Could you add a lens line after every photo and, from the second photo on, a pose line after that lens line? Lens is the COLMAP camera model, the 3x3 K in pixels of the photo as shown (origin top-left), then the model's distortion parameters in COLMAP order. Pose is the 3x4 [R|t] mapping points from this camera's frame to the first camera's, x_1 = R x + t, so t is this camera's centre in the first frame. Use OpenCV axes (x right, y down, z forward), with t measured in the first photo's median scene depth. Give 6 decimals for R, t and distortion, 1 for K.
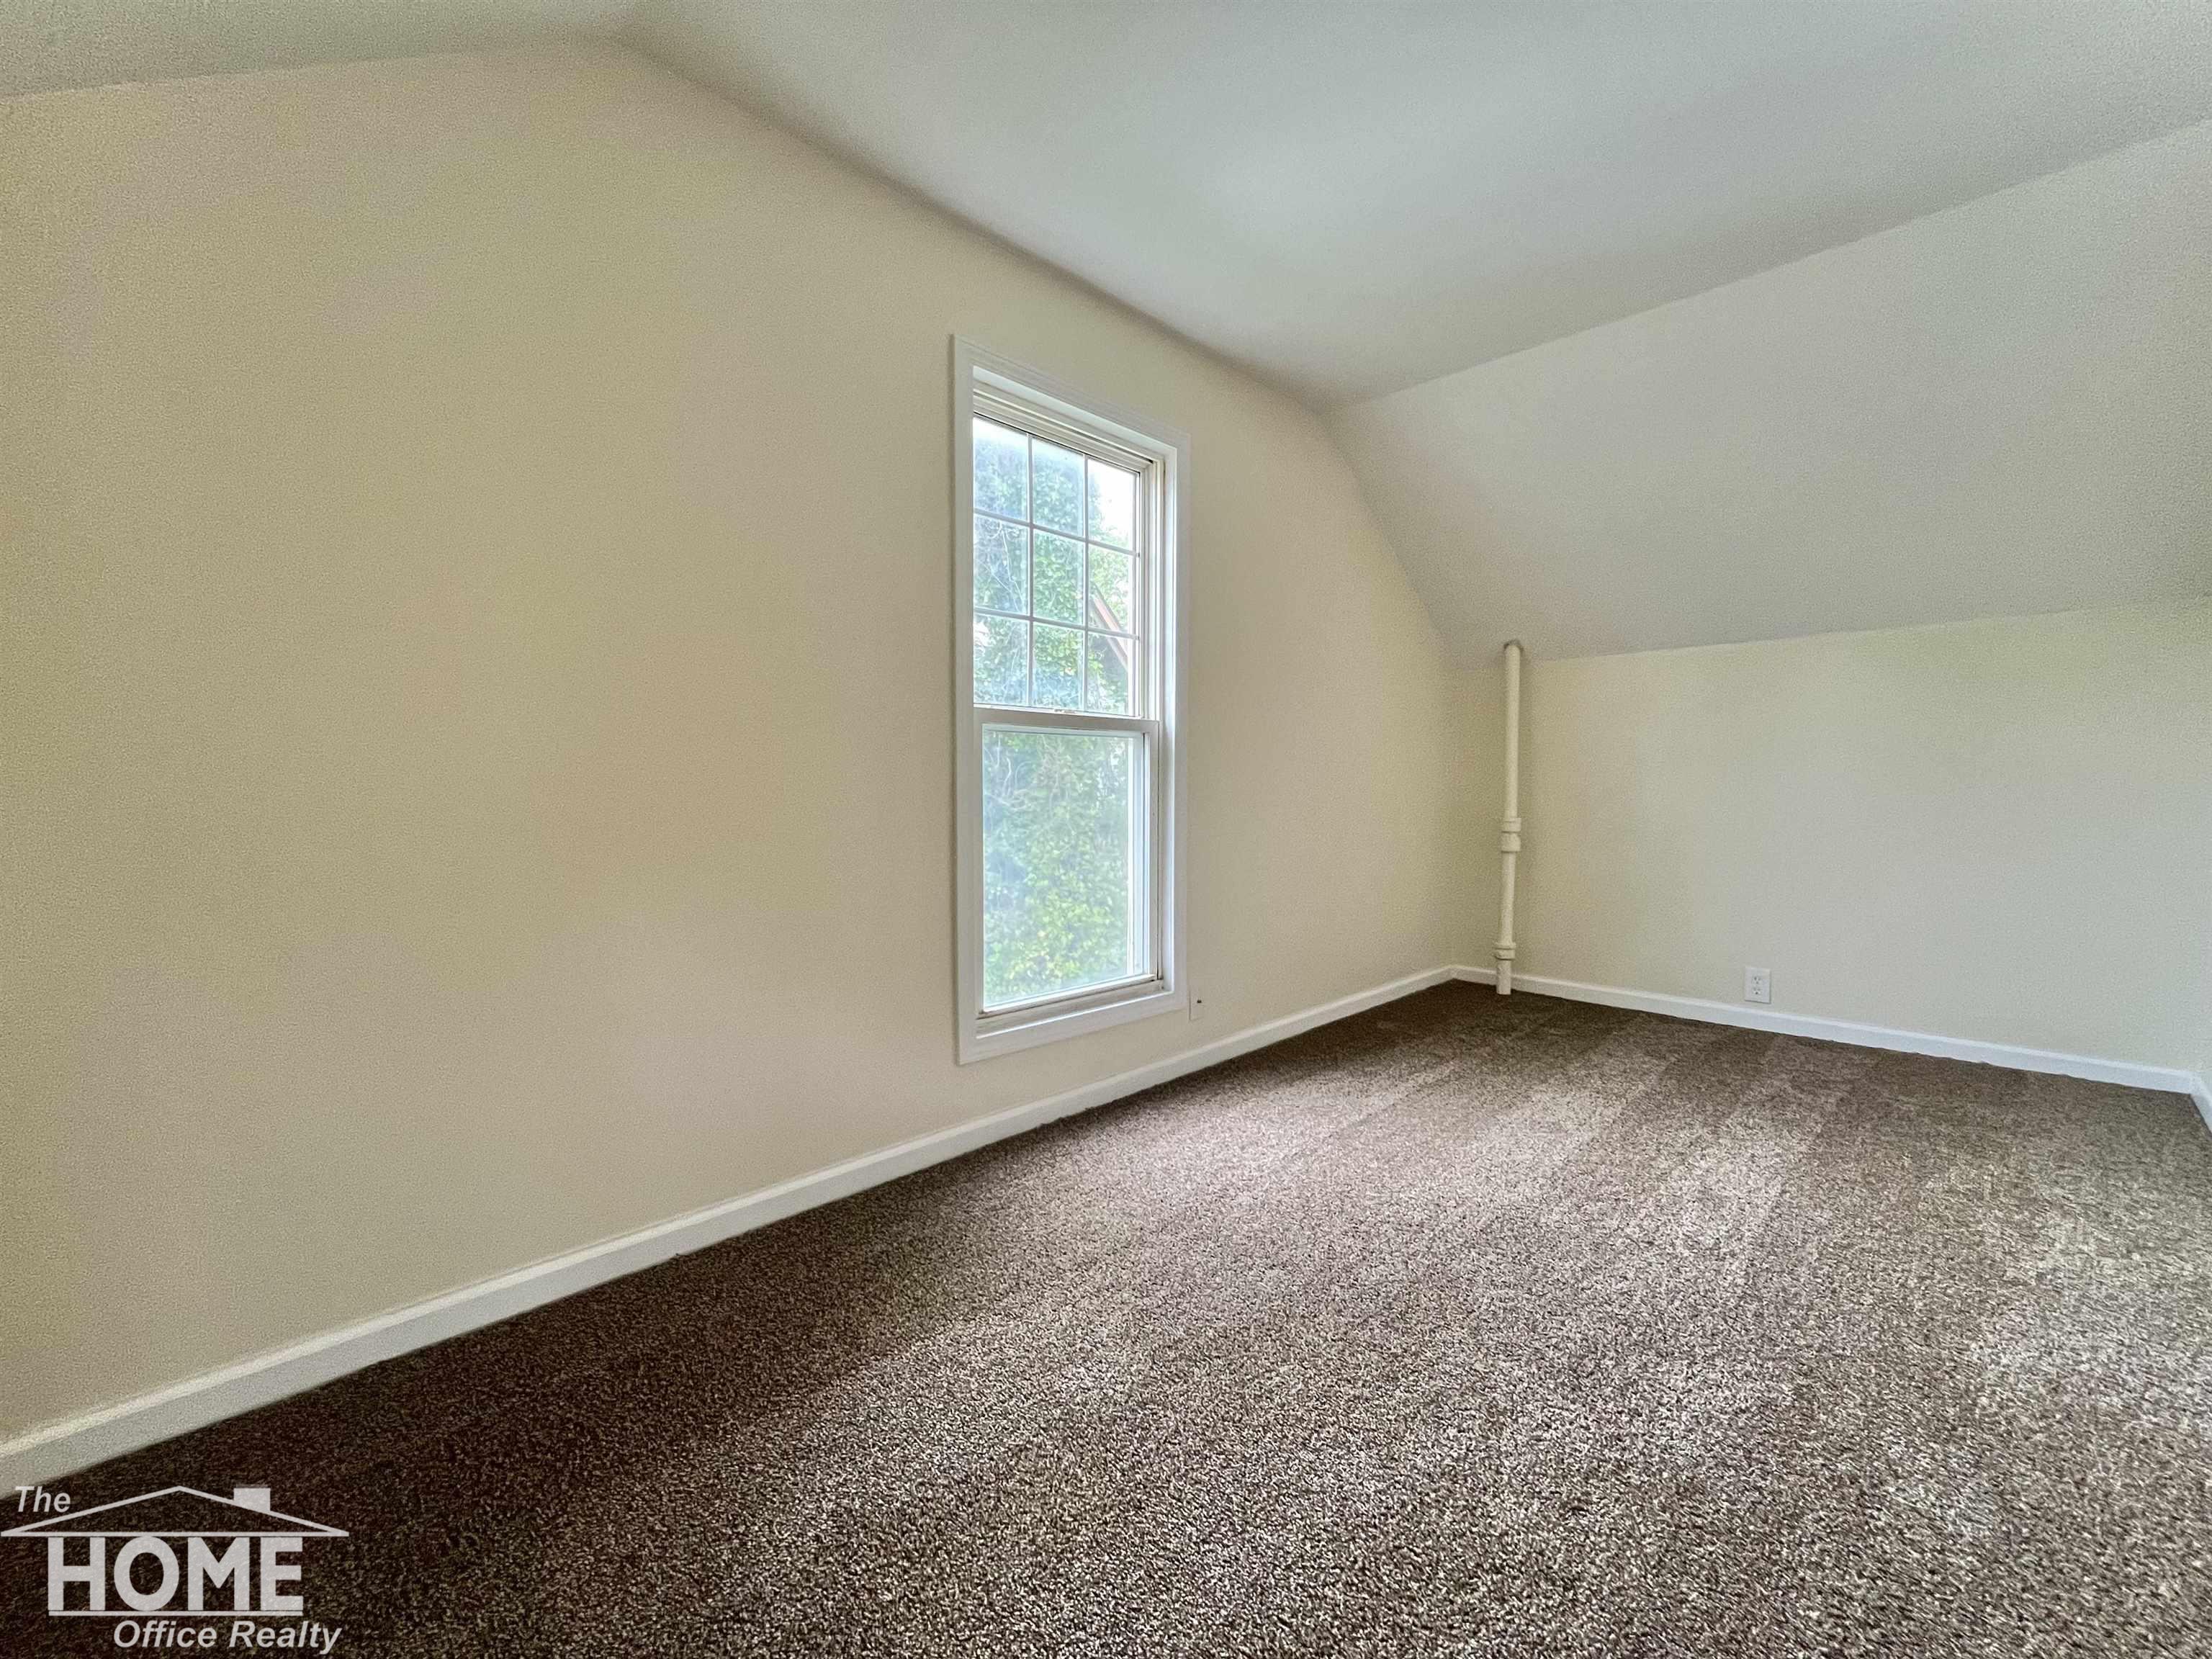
lens RADIAL K [[891.6, 0, 1105.9], [0, 891.6, 823.6], [0, 0, 1]] dist [0.001285, 0.000050]
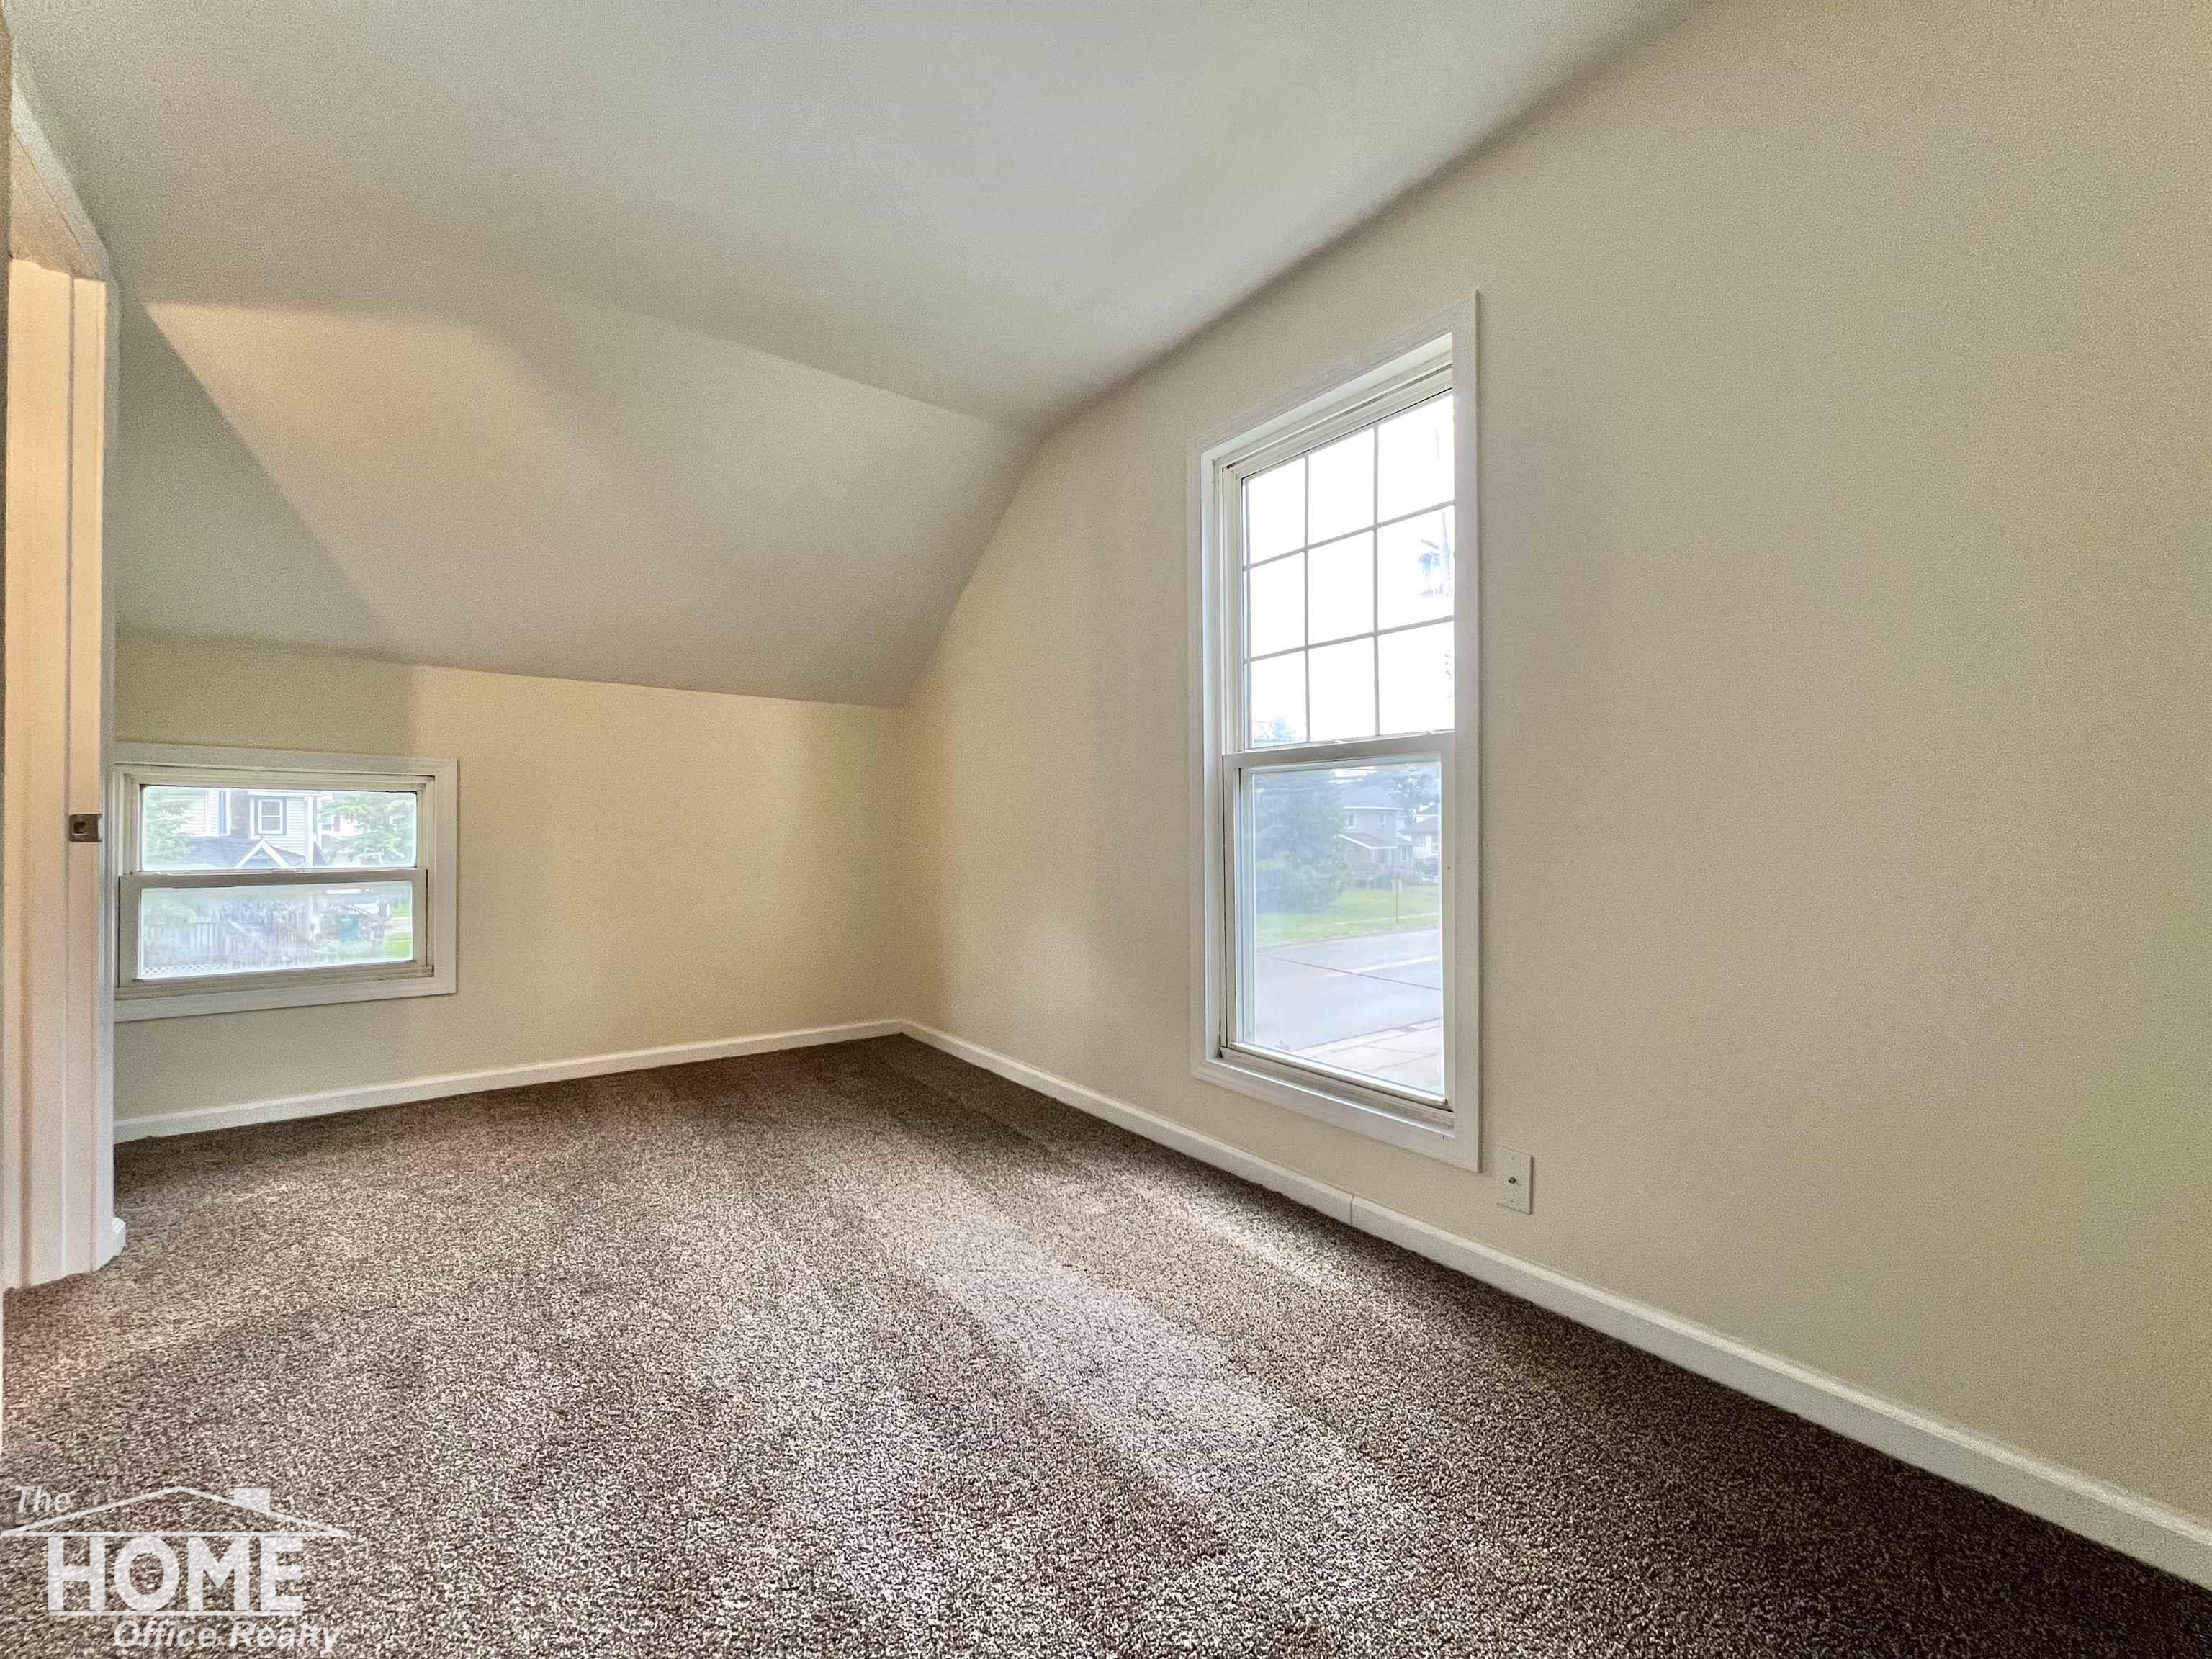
lens RADIAL K [[891.6, 0, 1105.9], [0, 891.6, 823.6], [0, 0, 1]] dist [0.001285, 0.000050]
pose [[-0.141129, -0.004820, -0.989980, 0.856211], [-0.032675, 0.999466, -0.000209, -0.039411], [0.989452, 0.032318, -0.141211, 0.919064]]
